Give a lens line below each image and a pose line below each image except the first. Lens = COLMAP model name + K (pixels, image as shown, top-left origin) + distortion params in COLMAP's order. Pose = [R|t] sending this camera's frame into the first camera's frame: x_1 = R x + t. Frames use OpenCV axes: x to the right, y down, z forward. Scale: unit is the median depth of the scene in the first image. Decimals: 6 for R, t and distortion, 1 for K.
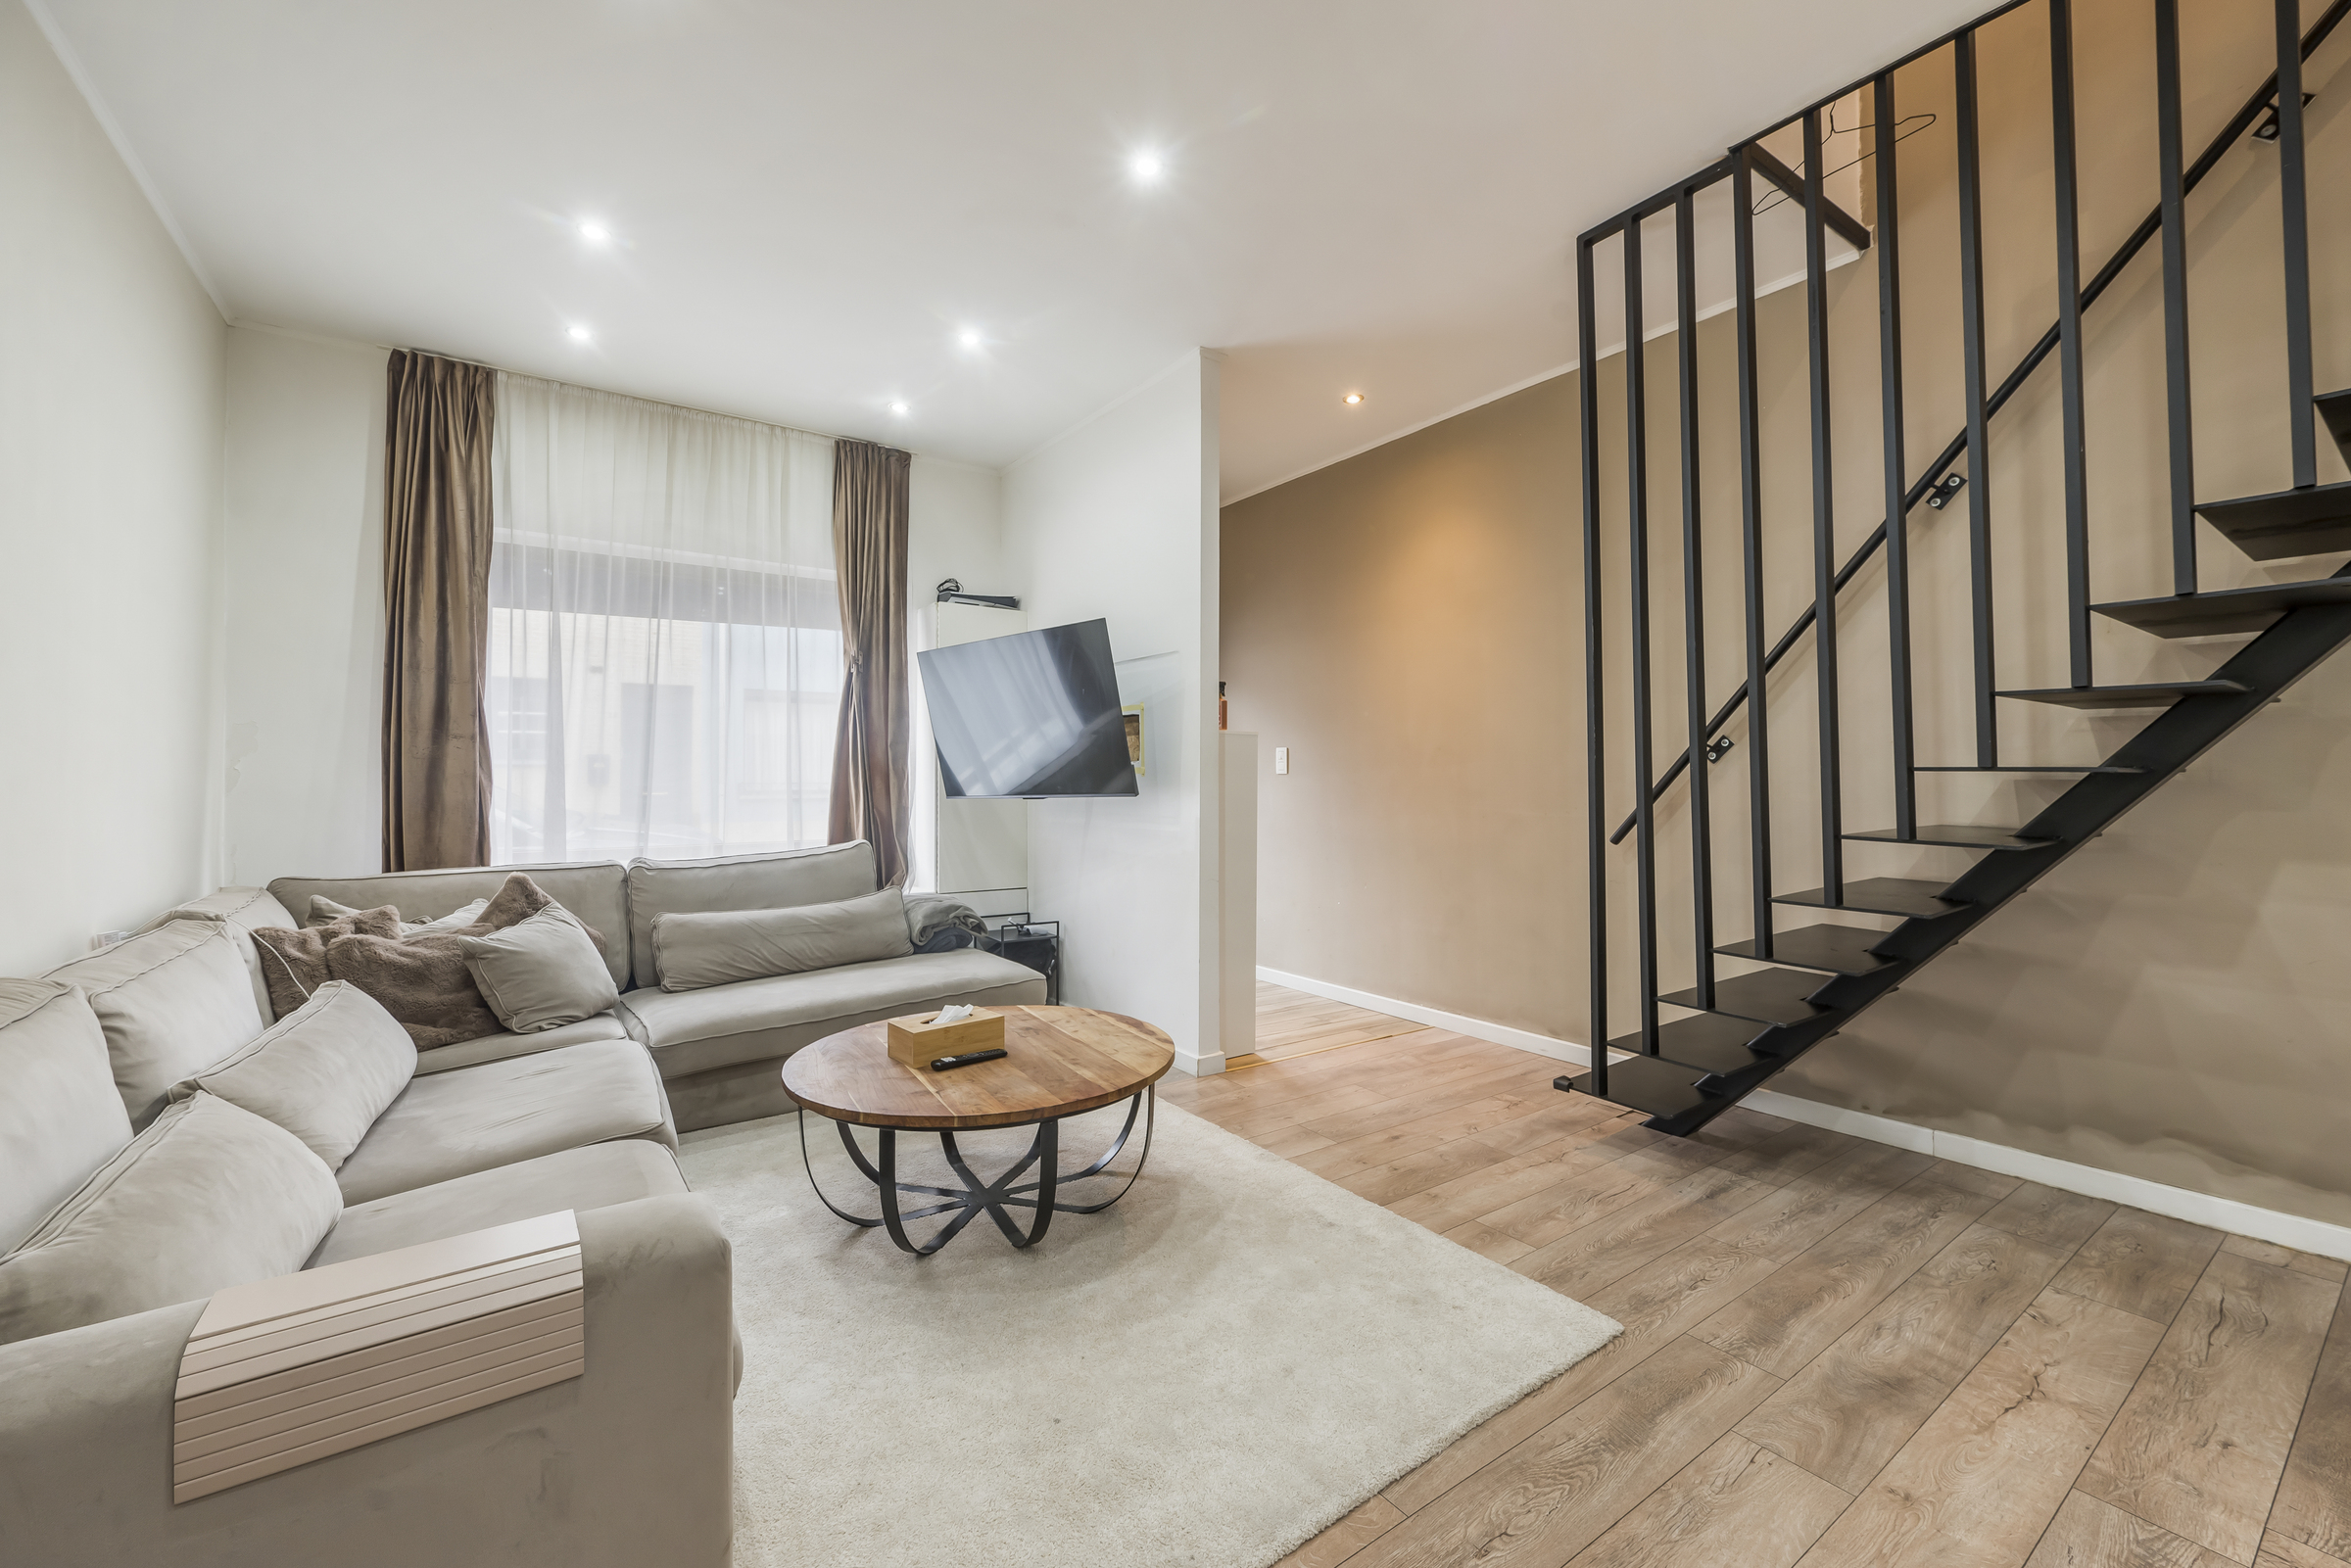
lens RADIAL K [[940.7, 0, 1175.1], [0, 940.7, 773.5], [0, 0, 1]] dist [0.000980, 0.000590]
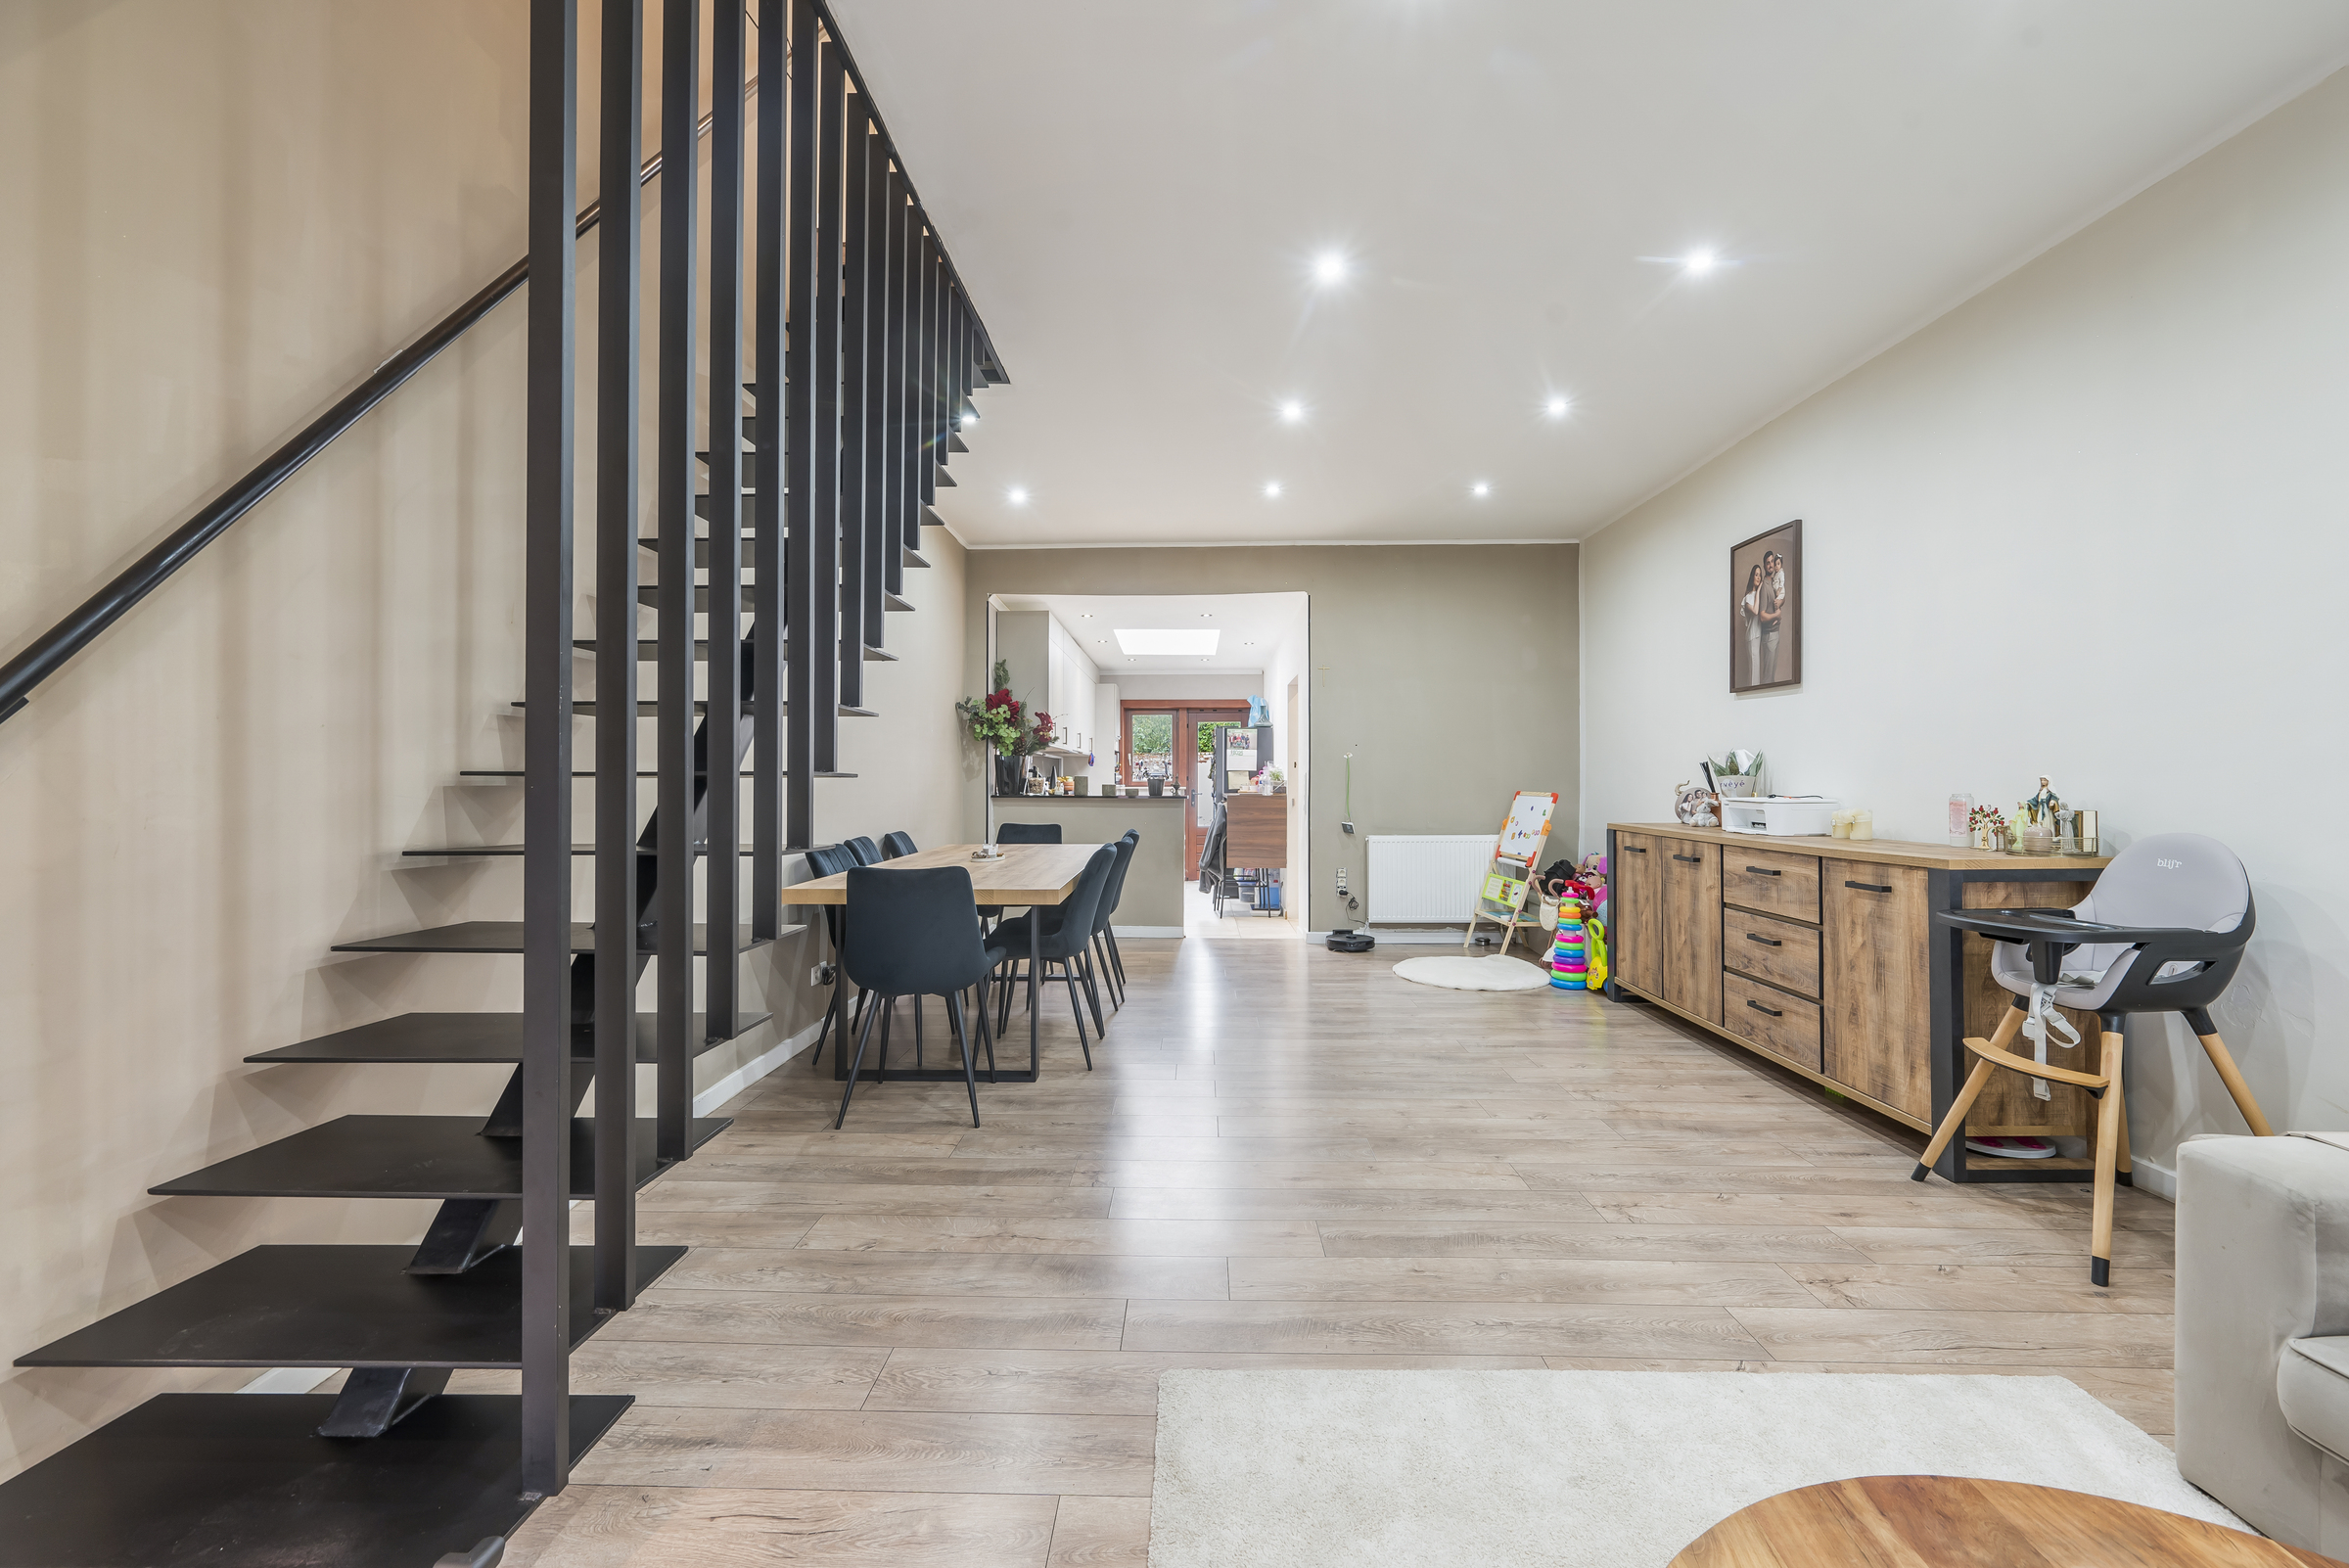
lens RADIAL K [[940.0, 0, 1174.1], [0, 940.0, 773.5], [0, 0, 1]] dist [0.000980, 0.000590]
pose [[-0.803319, 0.010194, 0.595461, -0.072026], [0.002335, 0.999900, -0.013967, 0.006318], [-0.595544, -0.009830, -0.803262, 1.364975]]
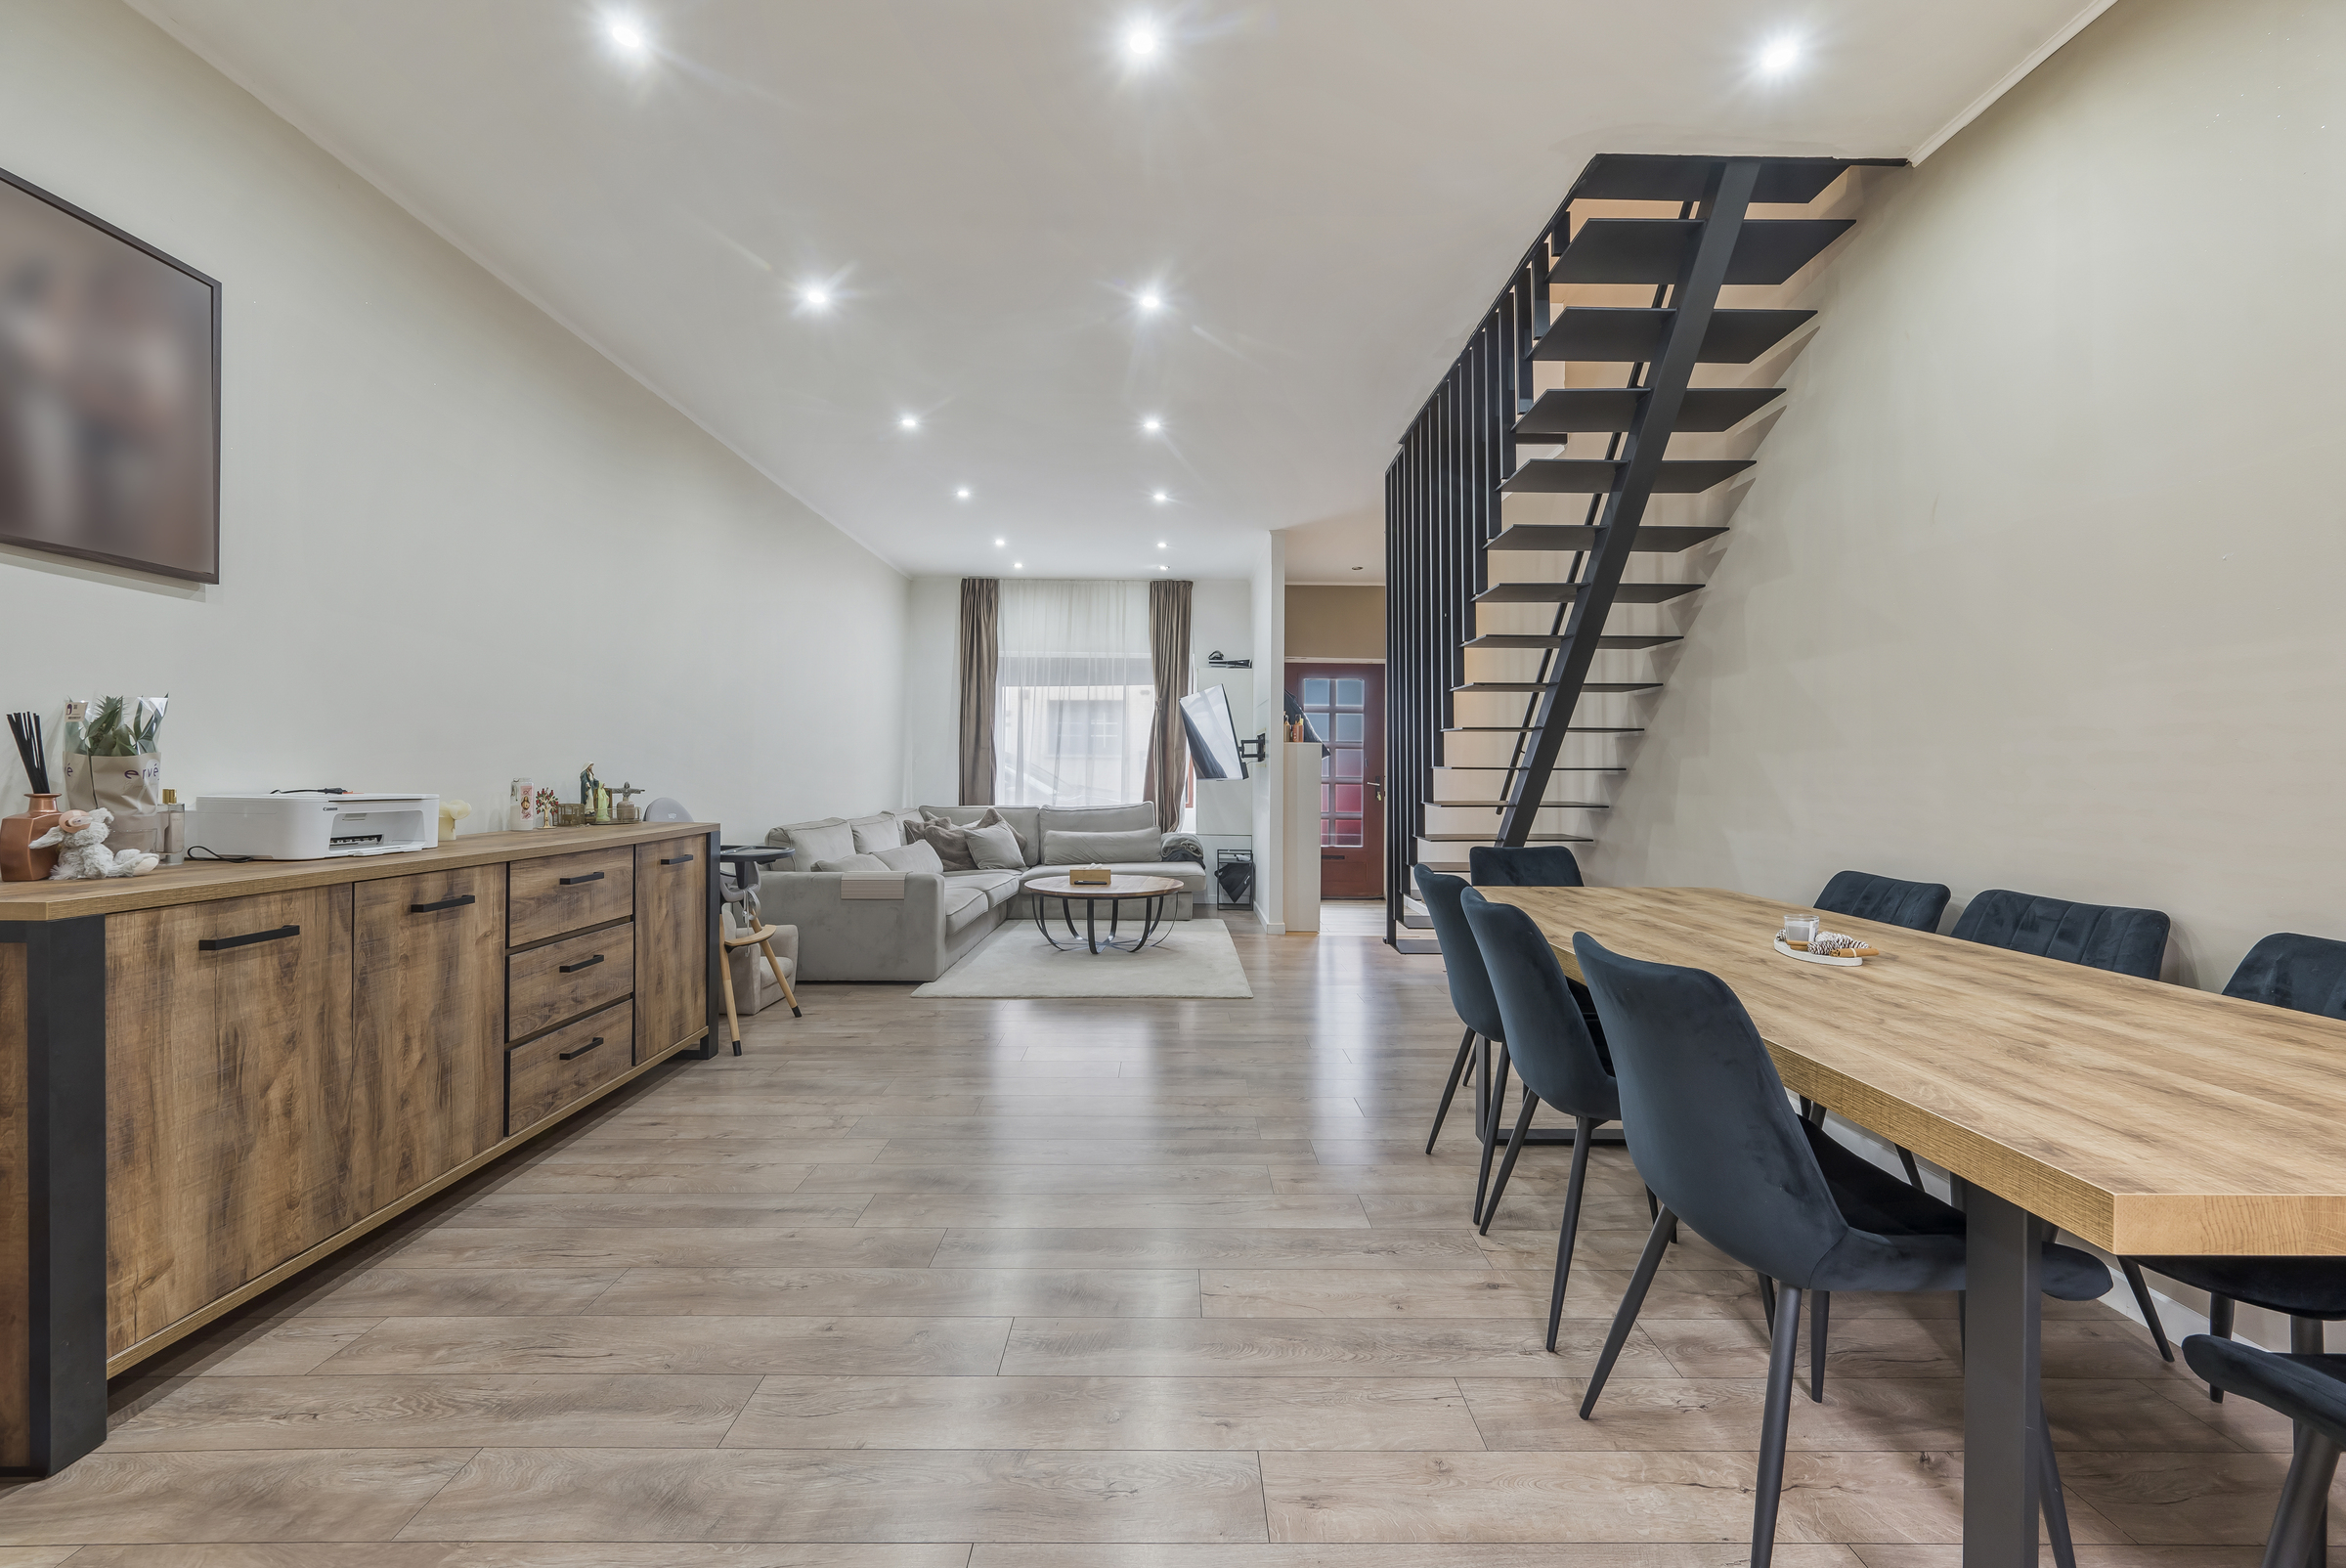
lens RADIAL K [[938.8, 0, 1172.6], [0, 938.8, 773.5], [0, 0, 1]] dist [0.000980, 0.000590]
pose [[0.820413, 0.012954, -0.571625, 1.312120], [-0.007541, 0.999902, 0.011836, -0.010736], [0.571722, -0.005400, 0.820430, -0.853142]]
